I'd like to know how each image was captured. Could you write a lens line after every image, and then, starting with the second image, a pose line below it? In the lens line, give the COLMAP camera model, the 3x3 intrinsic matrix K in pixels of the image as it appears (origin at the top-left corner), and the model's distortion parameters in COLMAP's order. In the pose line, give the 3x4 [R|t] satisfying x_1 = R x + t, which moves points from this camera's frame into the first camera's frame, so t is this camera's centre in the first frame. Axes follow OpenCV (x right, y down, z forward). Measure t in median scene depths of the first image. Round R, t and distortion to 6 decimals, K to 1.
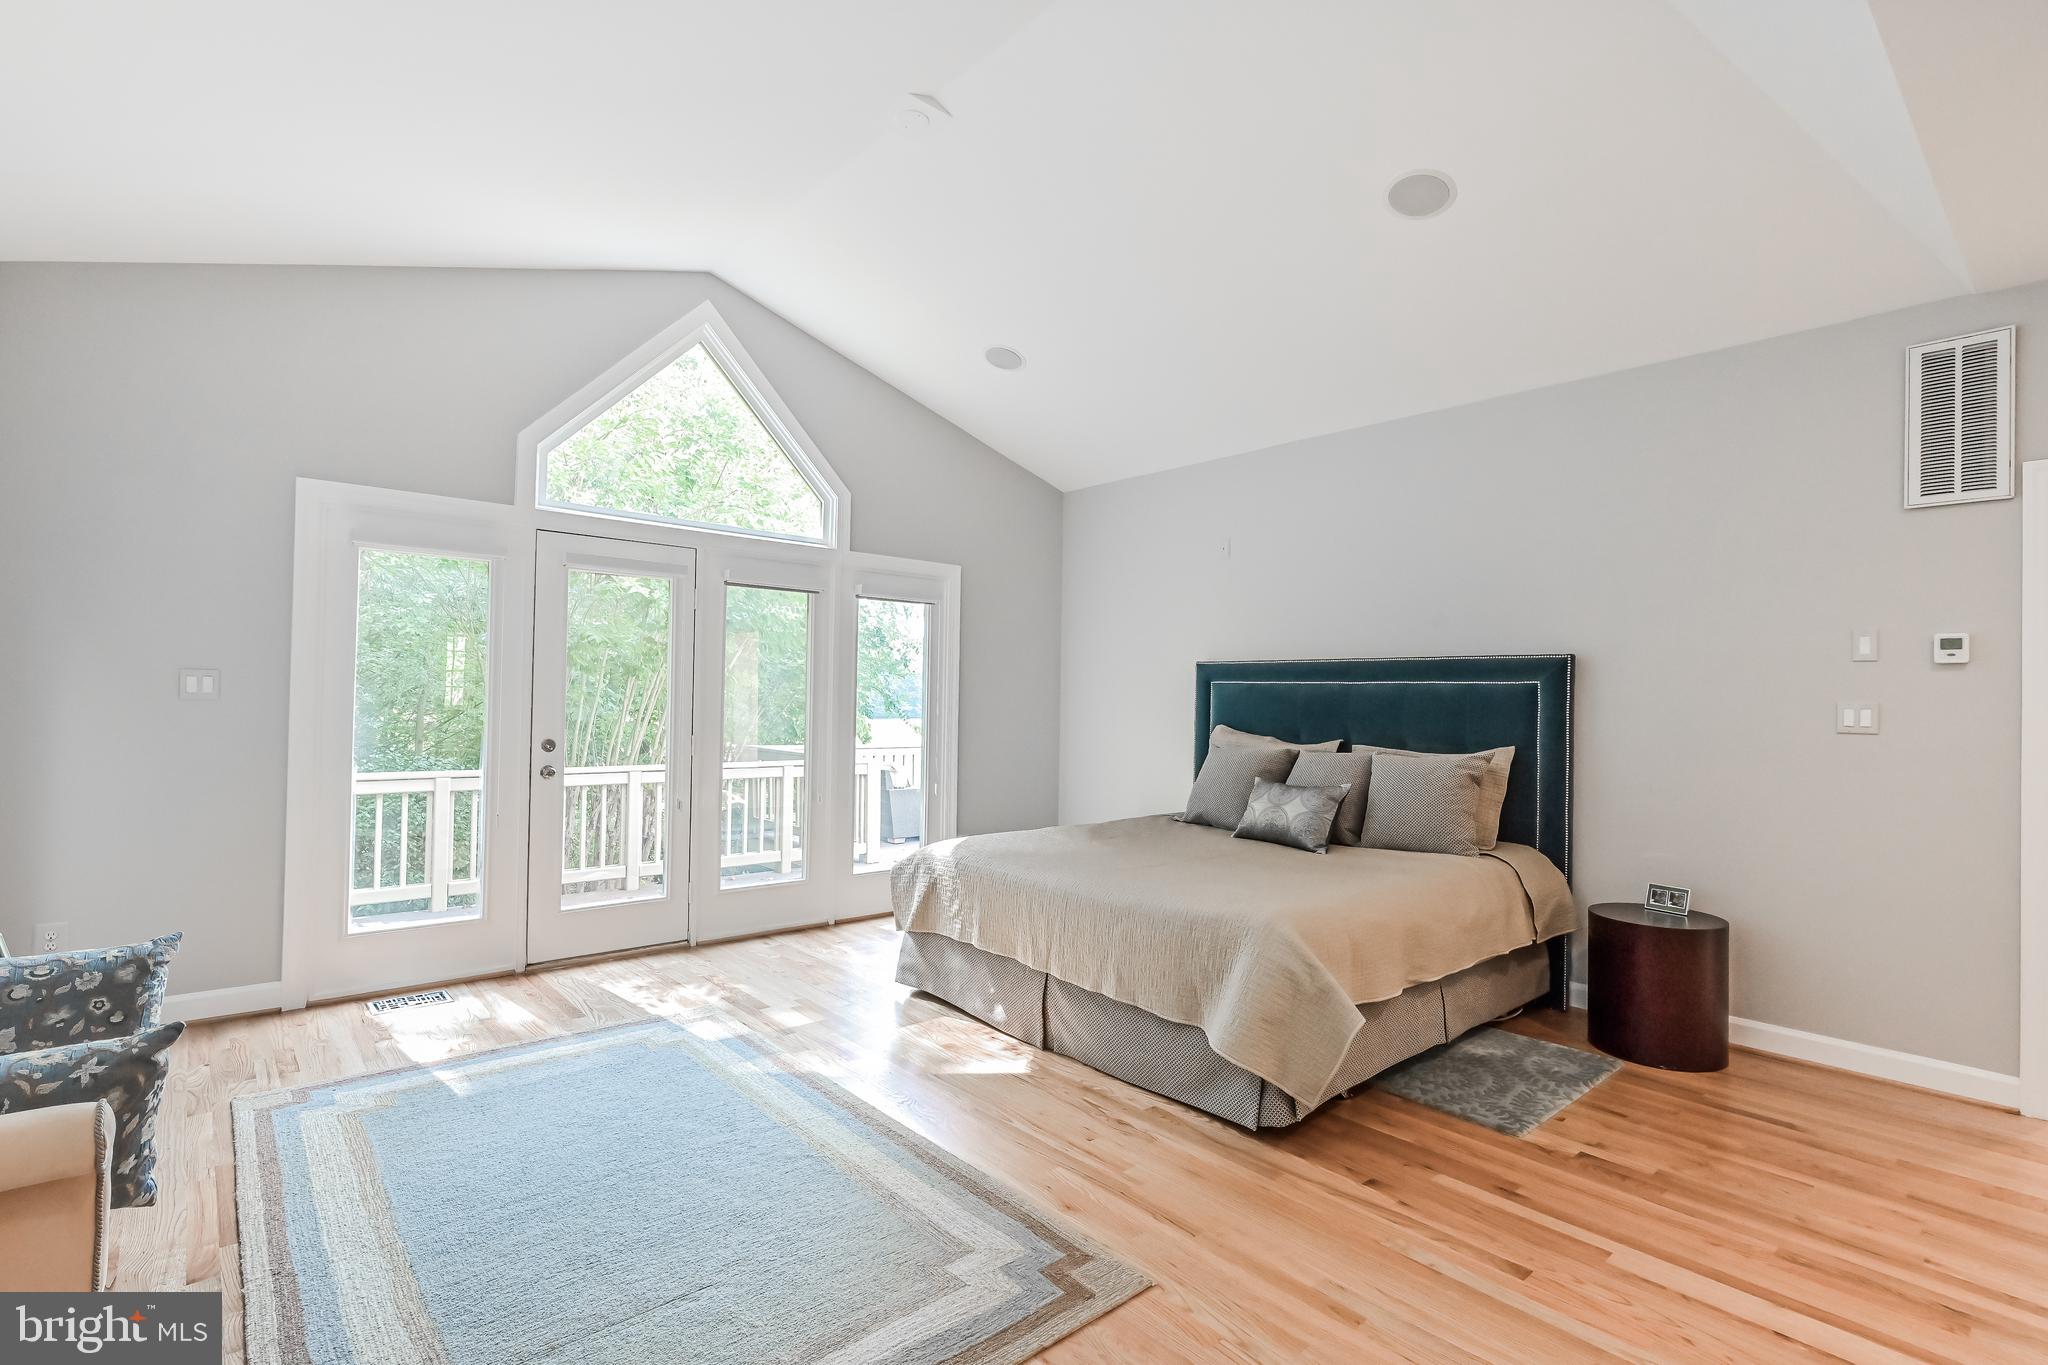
lens RADIAL K [[961.9, 0, 1024.0], [0, 961.9, 682.5], [0, 0, 1]] dist [0.001175, -0.000131]
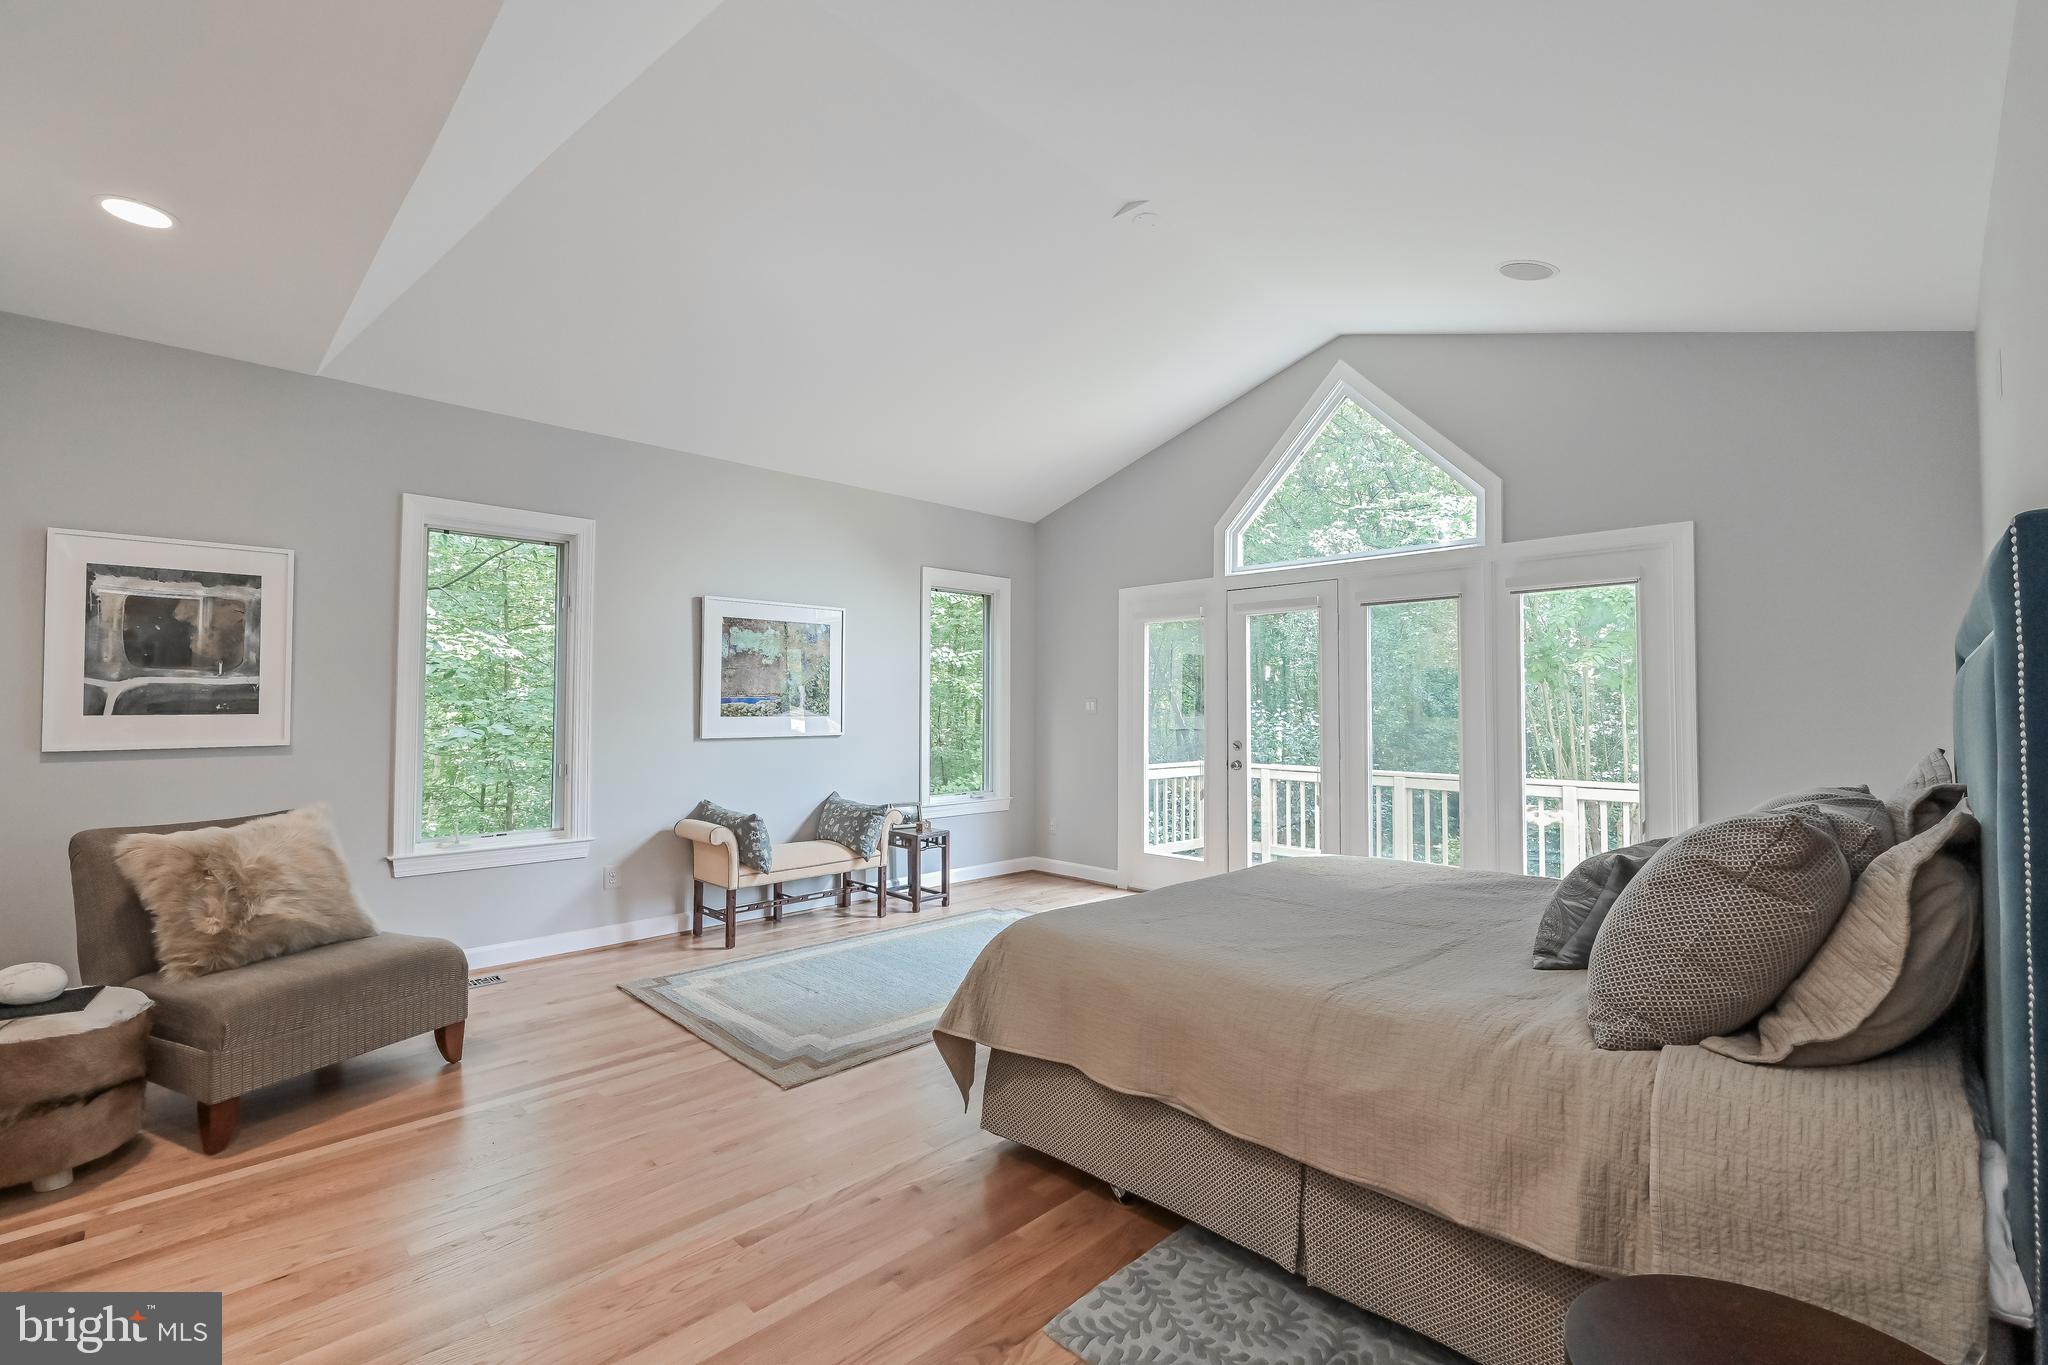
lens RADIAL K [[889.0, 0, 1026.8], [0, 889.0, 677.8], [0, 0, 1]] dist [-0.000952, -0.000300]
pose [[0.064017, -0.052094, -0.996588, 0.740620], [0.018505, 0.998527, -0.051007, 0.027628], [0.997777, -0.015176, 0.064887, 0.606223]]
